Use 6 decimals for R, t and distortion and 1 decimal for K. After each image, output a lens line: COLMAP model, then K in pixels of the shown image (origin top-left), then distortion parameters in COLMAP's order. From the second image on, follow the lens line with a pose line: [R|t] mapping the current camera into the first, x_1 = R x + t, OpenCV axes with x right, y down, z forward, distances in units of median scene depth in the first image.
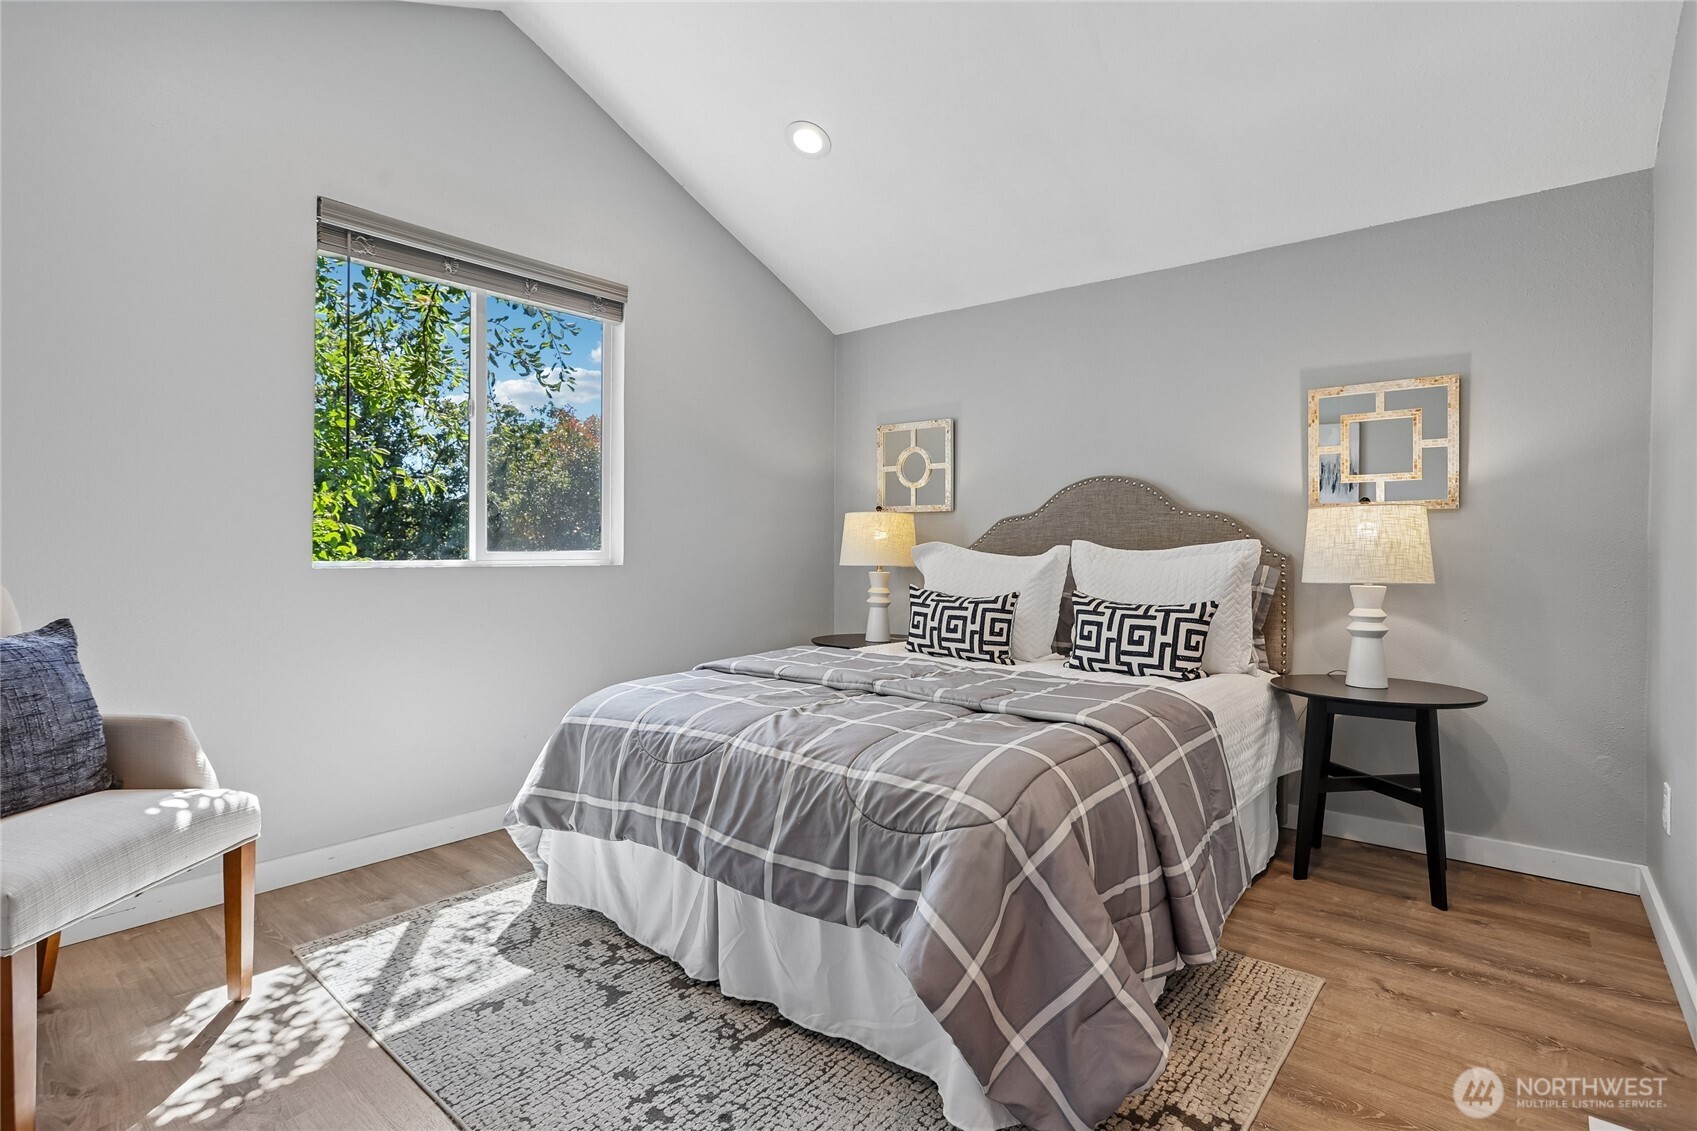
lens RADIAL K [[816.2, 0, 851.8], [0, 816.2, 561.9], [0, 0, 1]] dist [-0.018187, 0.001624]
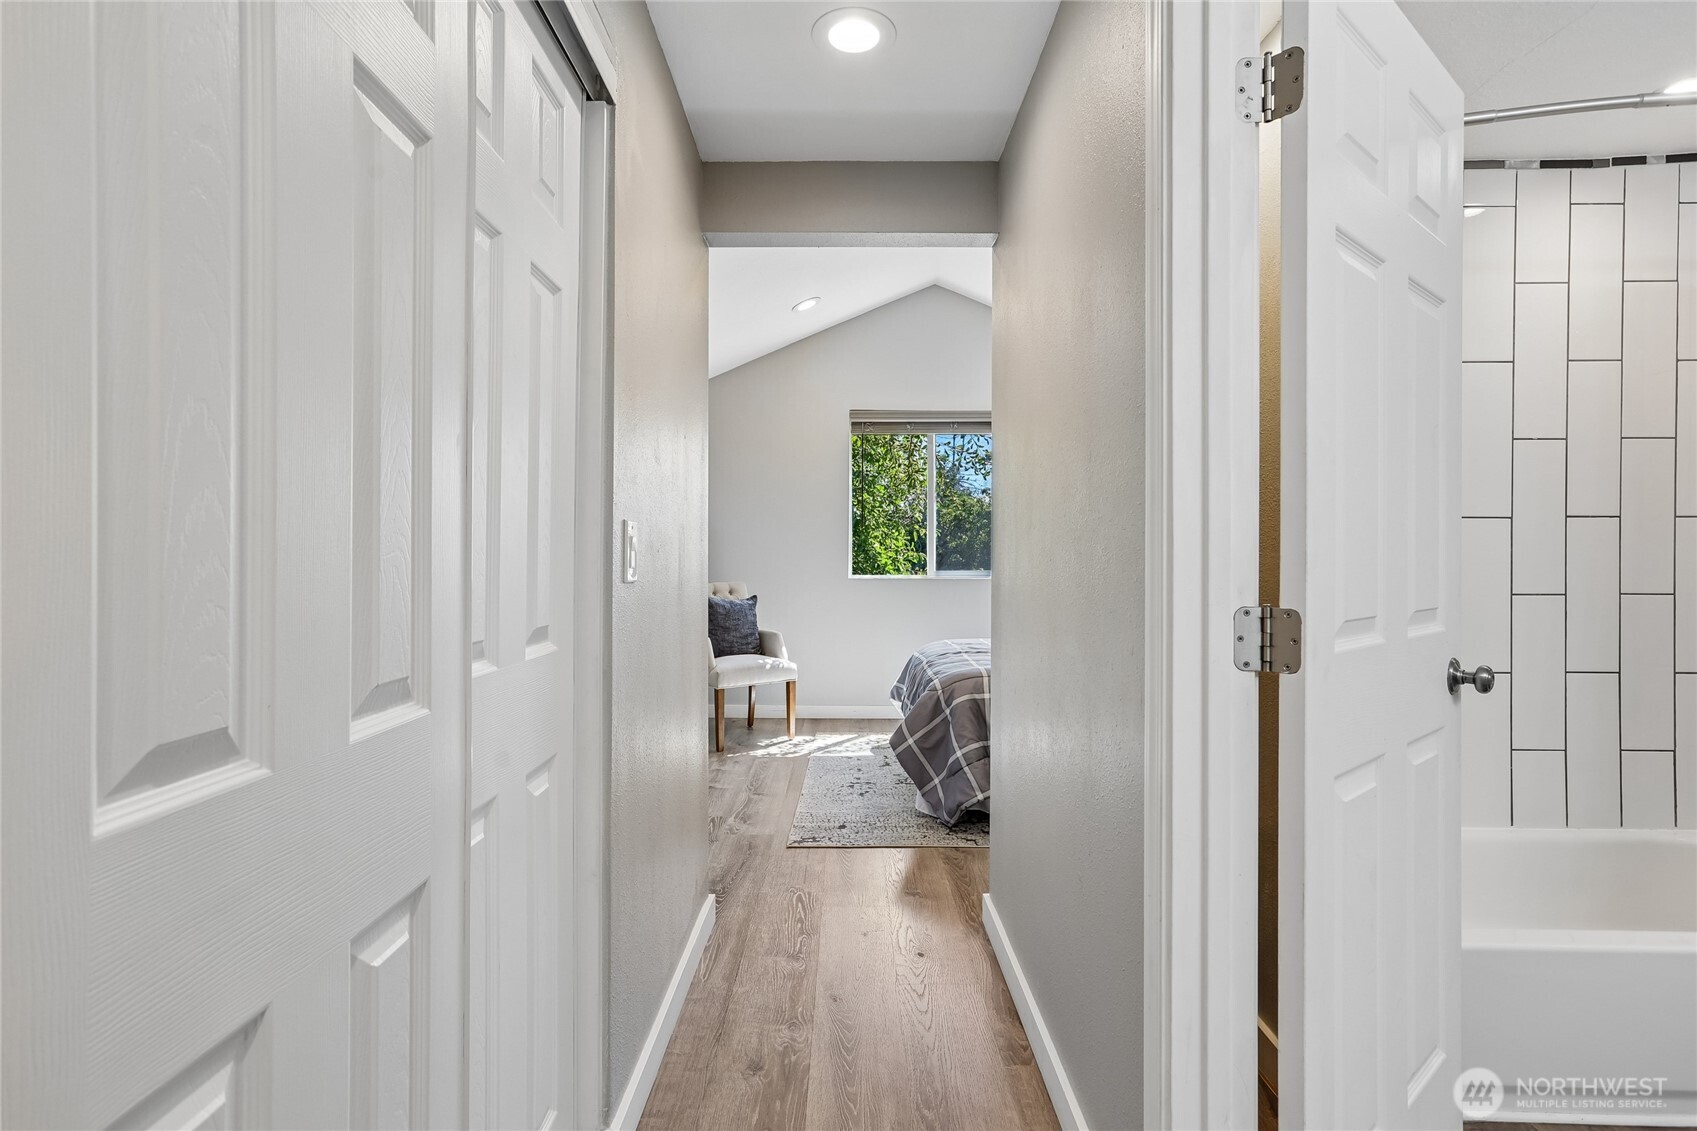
lens RADIAL K [[826.9, 0, 847.3], [0, 826.9, 563.3], [0, 0, 1]] dist [-0.021271, 0.001610]
pose [[0.629201, 0.004643, -0.777228, 1.544223], [-0.011125, 0.999934, -0.003033, -0.037647], [0.777163, 0.010555, 0.629211, -0.607901]]
